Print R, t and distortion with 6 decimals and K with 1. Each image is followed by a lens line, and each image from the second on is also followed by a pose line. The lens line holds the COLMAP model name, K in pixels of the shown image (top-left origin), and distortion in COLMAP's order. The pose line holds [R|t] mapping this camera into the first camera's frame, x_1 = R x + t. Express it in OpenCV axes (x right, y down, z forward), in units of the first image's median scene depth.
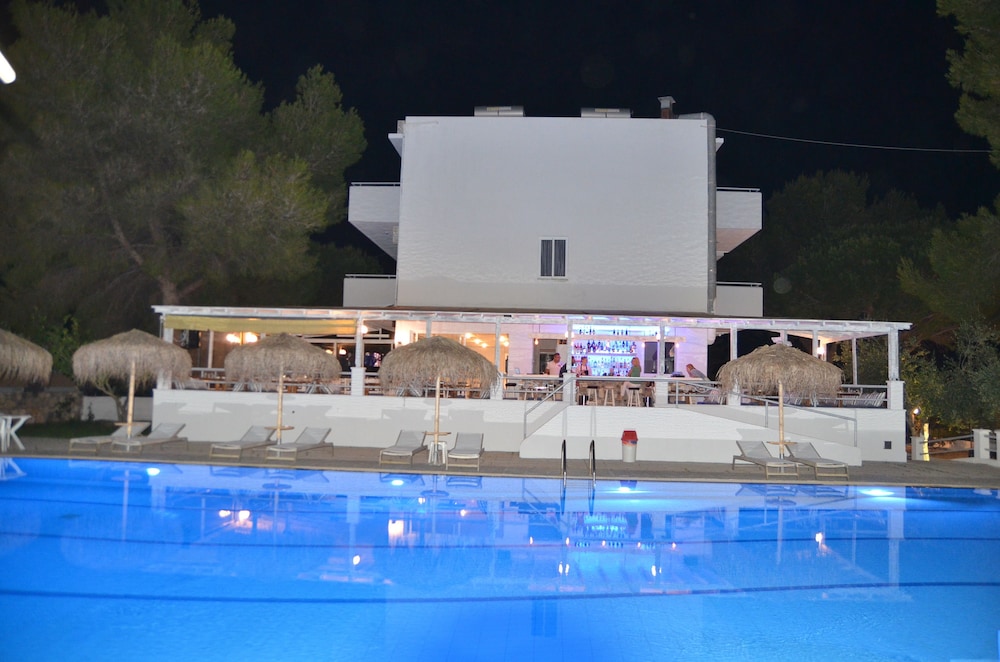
lens RADIAL K [[748.1, 0, 510.8], [0, 748.1, 328.6], [0, 0, 1]] dist [-0.083489, 0.000862]
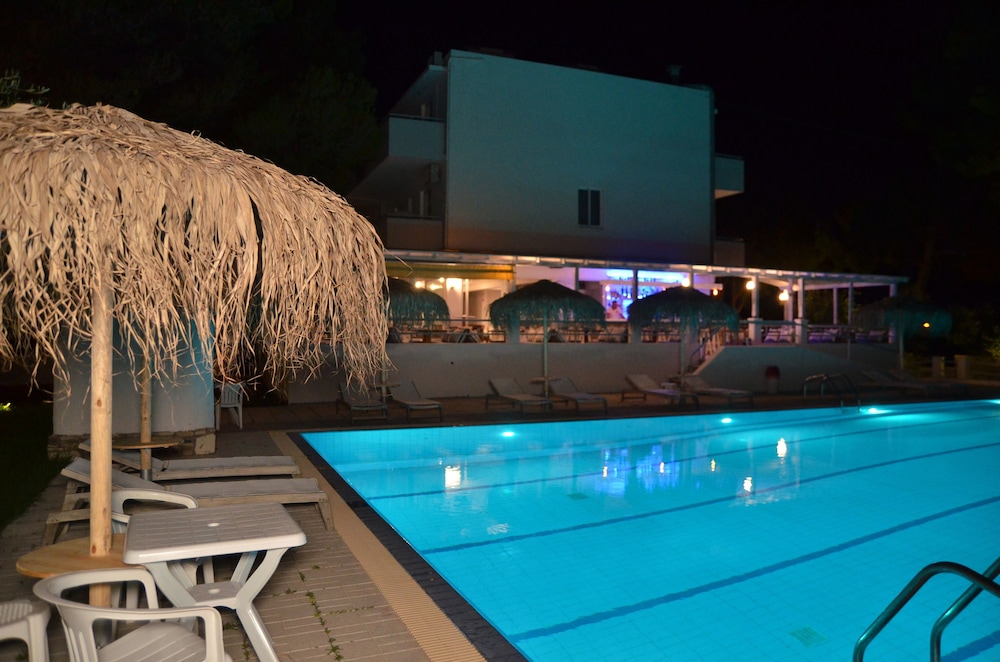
lens RADIAL K [[748.1, 0, 497.2], [0, 748.1, 328.0], [0, 0, 1]] dist [-0.083489, 0.000862]
pose [[0.898374, -0.020251, 0.438764, -0.524307], [-0.016207, 0.996728, 0.079187, -0.006511], [-0.438932, -0.078251, 0.895106, 0.106299]]
